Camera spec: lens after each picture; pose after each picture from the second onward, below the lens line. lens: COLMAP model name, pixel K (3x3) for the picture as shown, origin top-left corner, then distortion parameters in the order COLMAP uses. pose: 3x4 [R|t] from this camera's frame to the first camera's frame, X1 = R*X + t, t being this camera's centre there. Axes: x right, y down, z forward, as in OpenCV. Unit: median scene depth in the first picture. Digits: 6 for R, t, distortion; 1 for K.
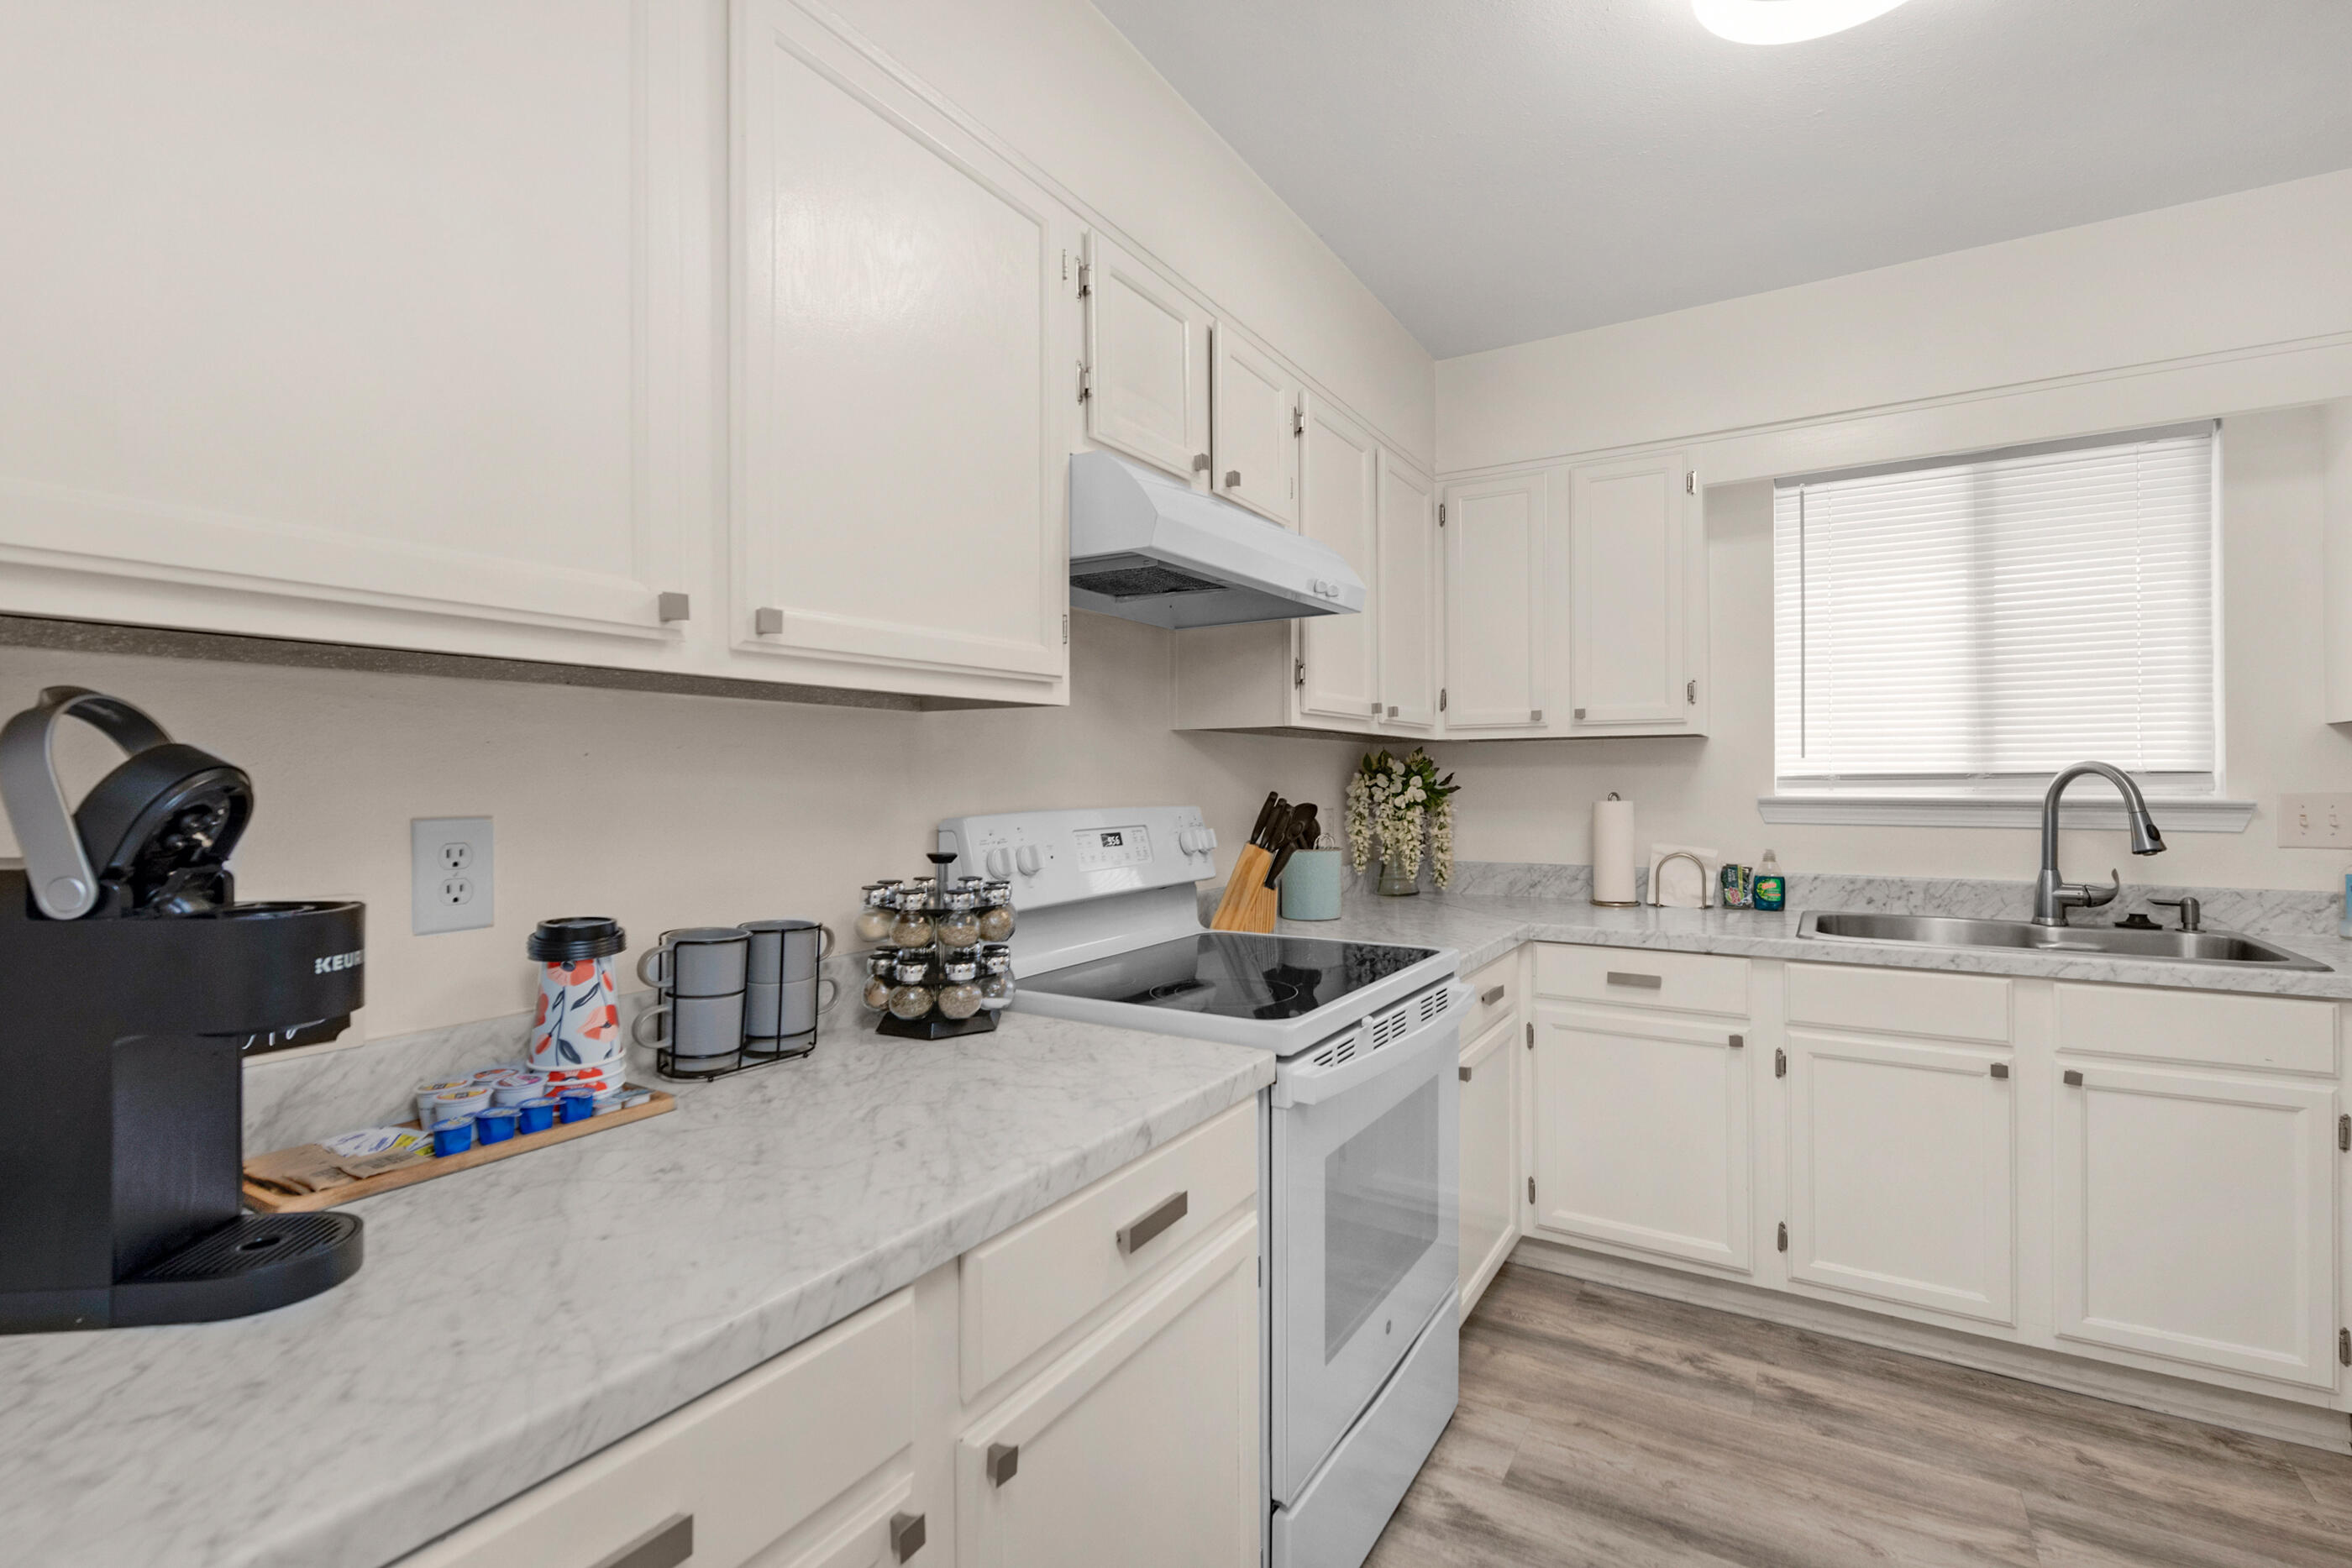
lens RADIAL K [[1078.5, 0, 1160.5], [0, 1078.5, 781.2], [0, 0, 1]] dist [0.007084, -0.001179]
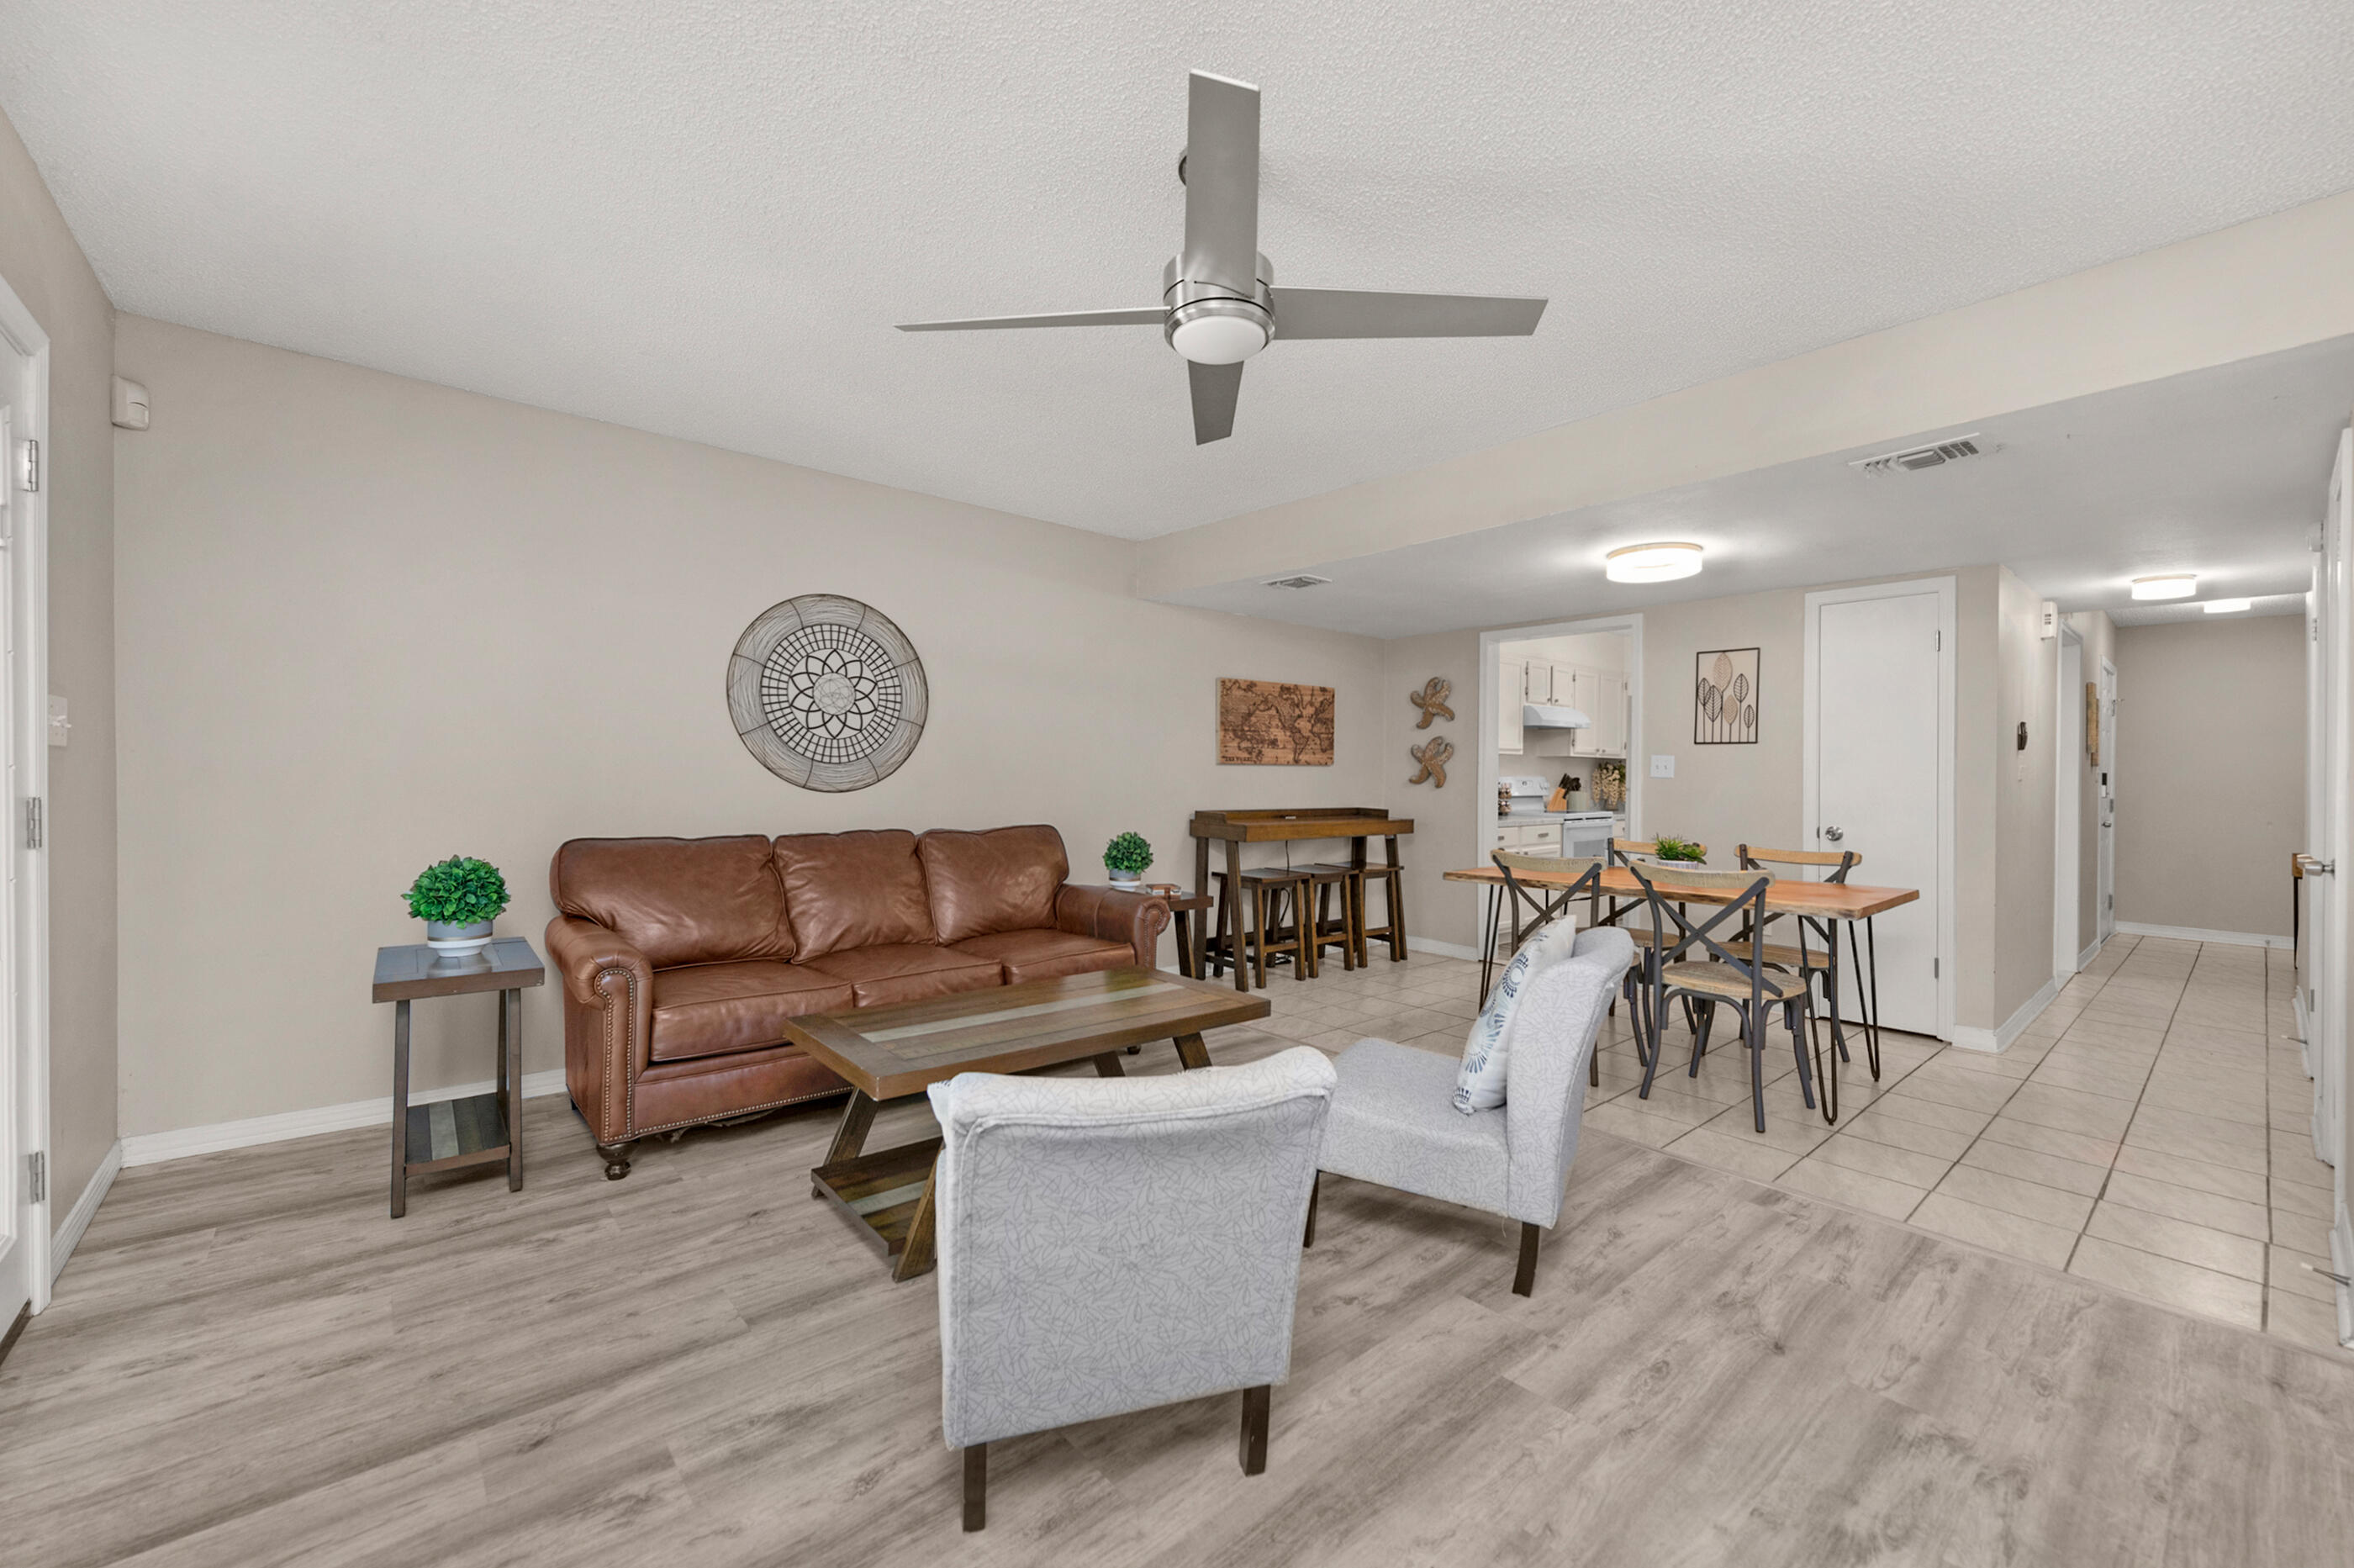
lens RADIAL K [[946.6, 0, 1181.2], [0, 946.6, 781.3], [0, 0, 1]] dist [0.001694, -0.001988]
pose [[0.957166, 0.024360, -0.288512, -0.225822], [-0.021875, 0.999691, 0.011836, 0.023521], [0.288711, -0.005018, 0.957403, -2.531650]]
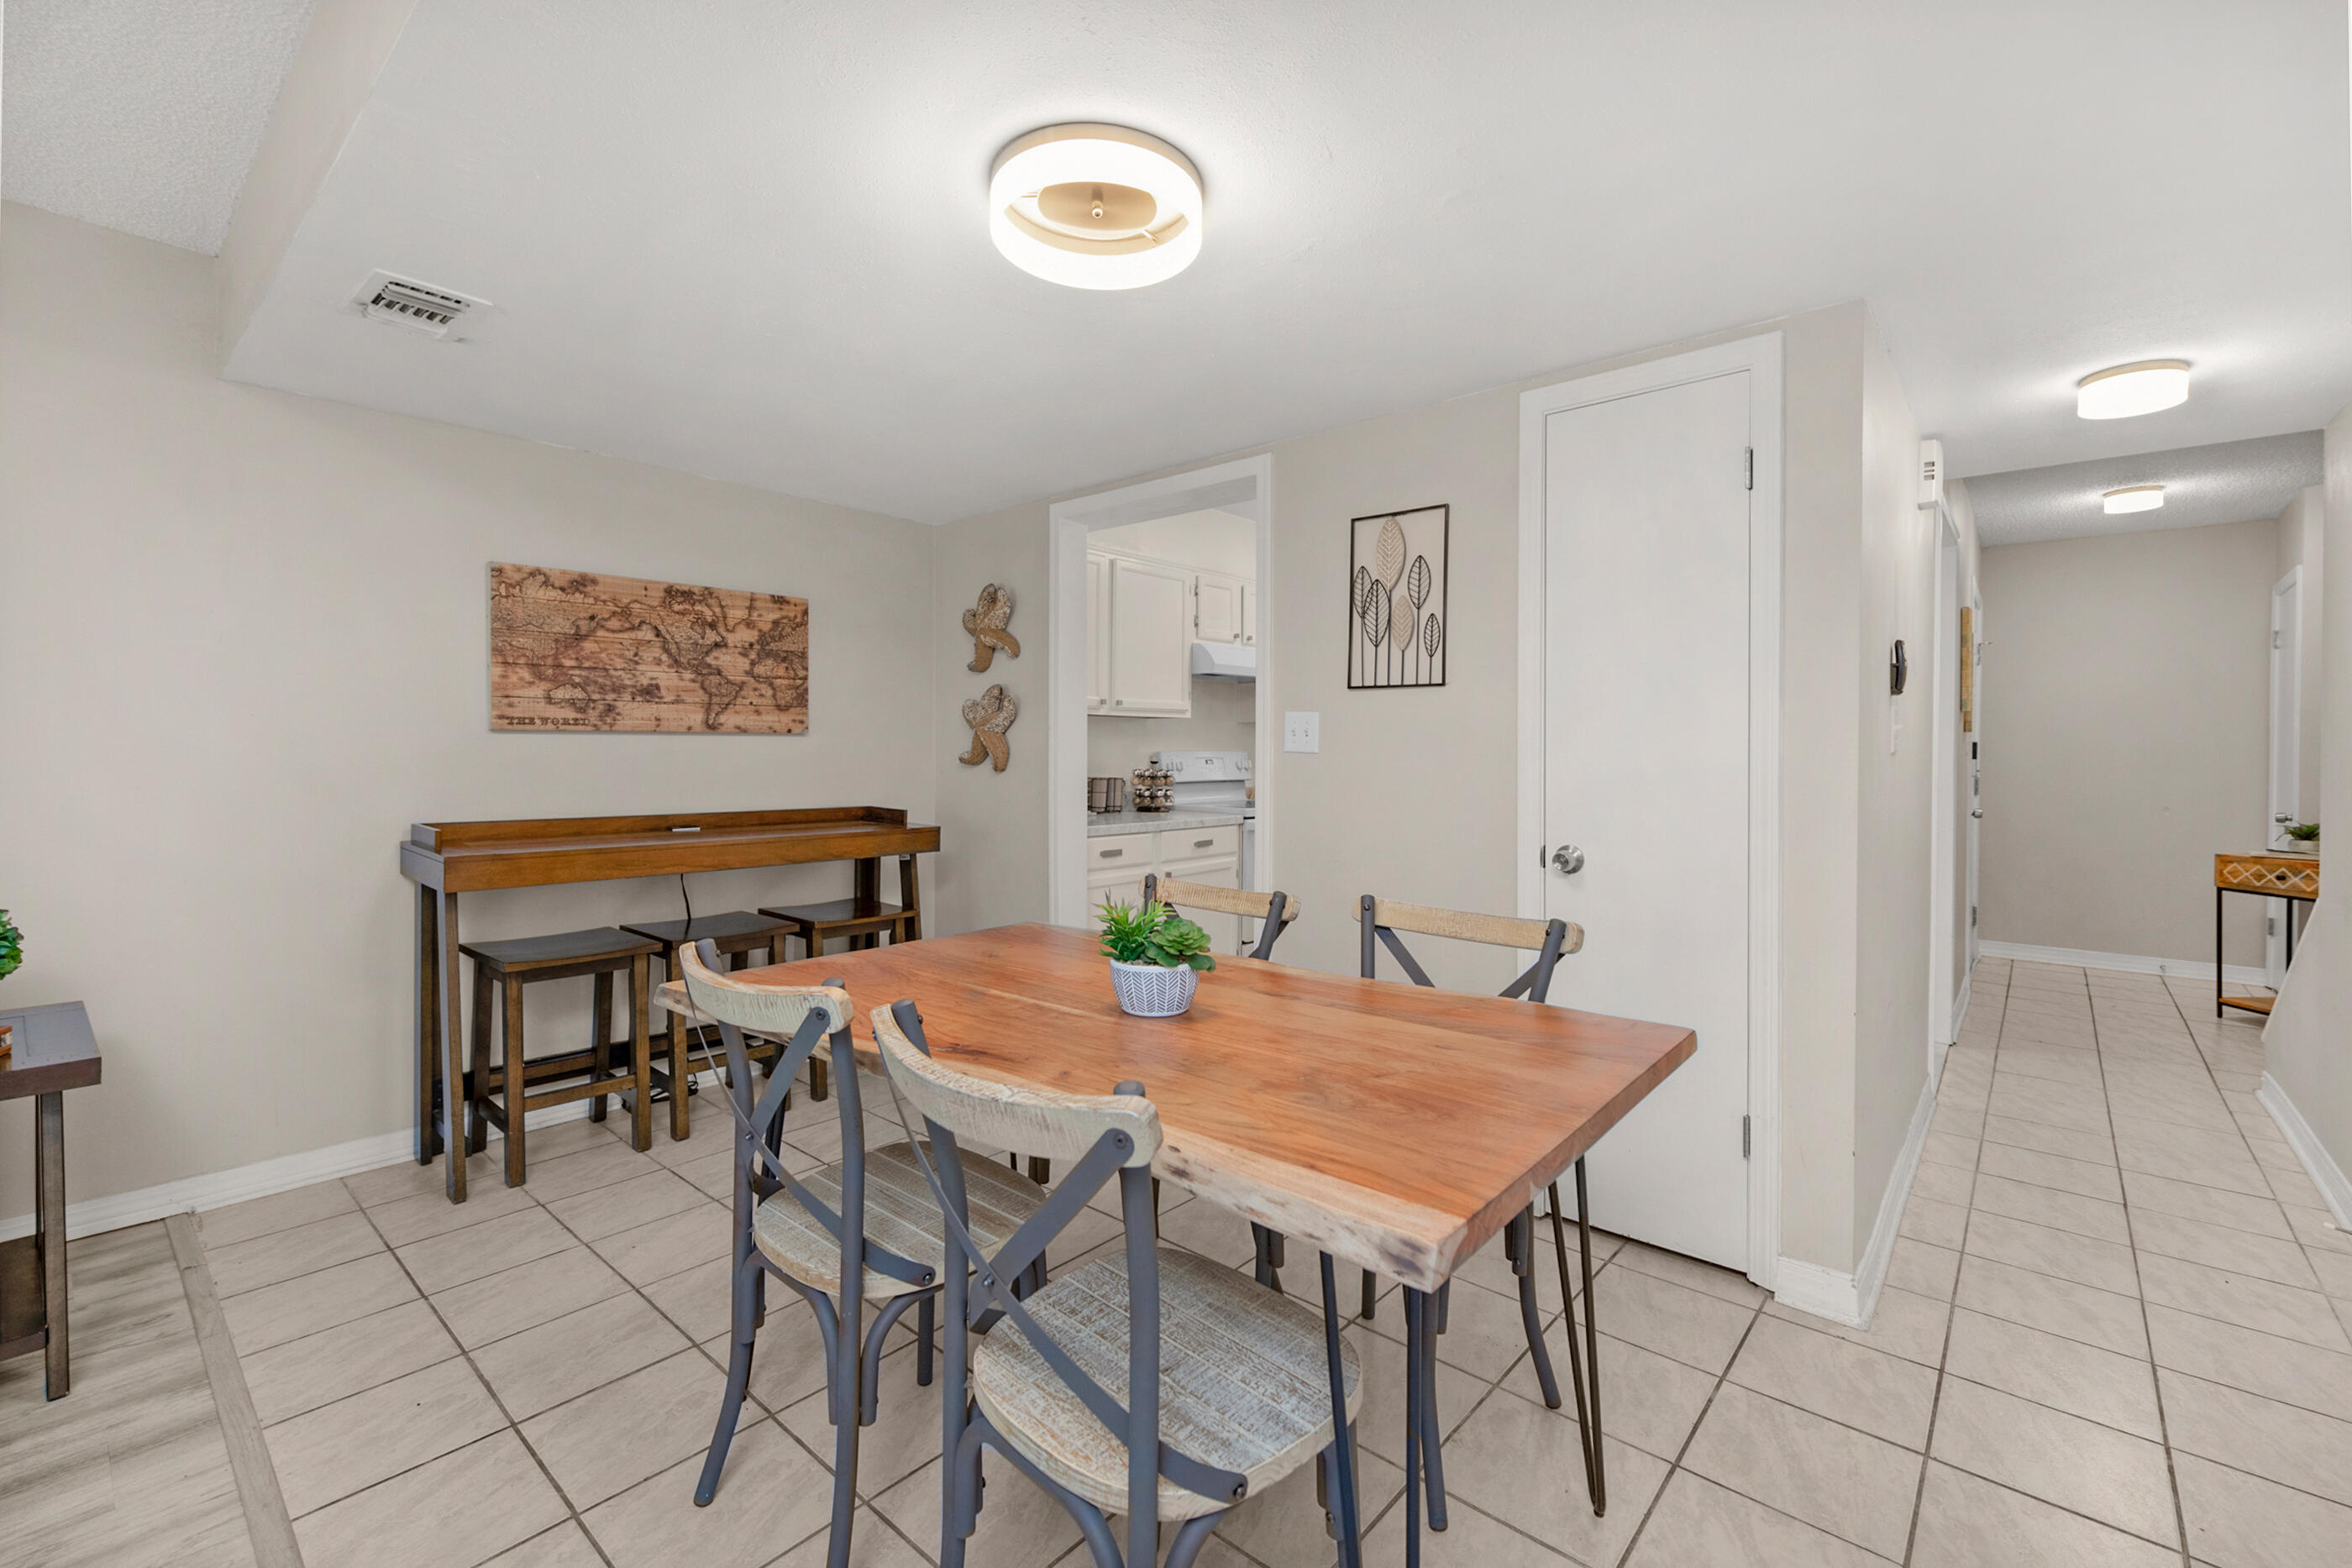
lens RADIAL K [[994.6, 0, 1179.7], [0, 994.6, 773.3], [0, 0, 1]] dist [0.005595, -0.002548]
pose [[0.988691, 0.018929, -0.148765, 0.233387], [-0.015511, 0.999589, 0.024100, 0.016700], [0.149160, -0.021520, 0.988579, -1.416596]]
